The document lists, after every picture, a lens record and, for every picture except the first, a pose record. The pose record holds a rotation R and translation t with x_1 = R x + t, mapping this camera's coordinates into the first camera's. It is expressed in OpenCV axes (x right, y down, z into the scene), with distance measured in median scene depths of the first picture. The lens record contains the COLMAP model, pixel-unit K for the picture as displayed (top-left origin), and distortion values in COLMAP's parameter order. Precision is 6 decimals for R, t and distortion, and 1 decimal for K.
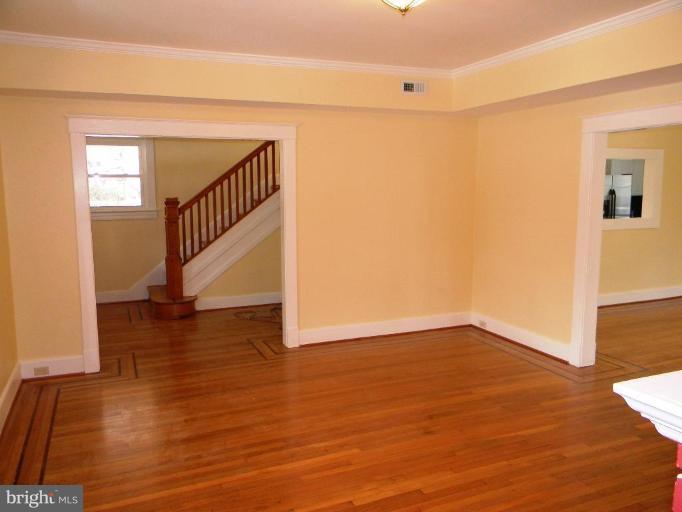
lens RADIAL K [[550.0, 0, 339.3], [0, 550.0, 256.0], [0, 0, 1]] dist [-0.004480, 0.003777]
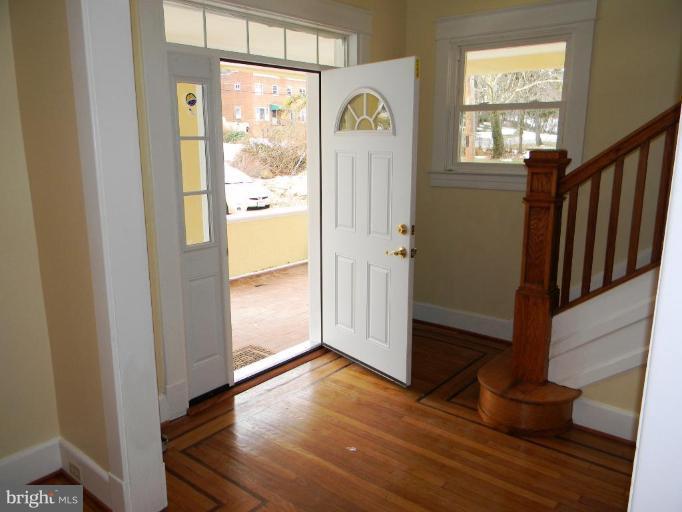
lens RADIAL K [[550.0, 0, 341.1], [0, 550.0, 255.7], [0, 0, 1]] dist [-0.004480, 0.003777]
pose [[0.464085, 0.186196, -0.866000, -0.003247], [-0.106028, 0.982305, 0.154383, -0.072698], [0.879422, 0.020174, 0.475615, 0.647080]]
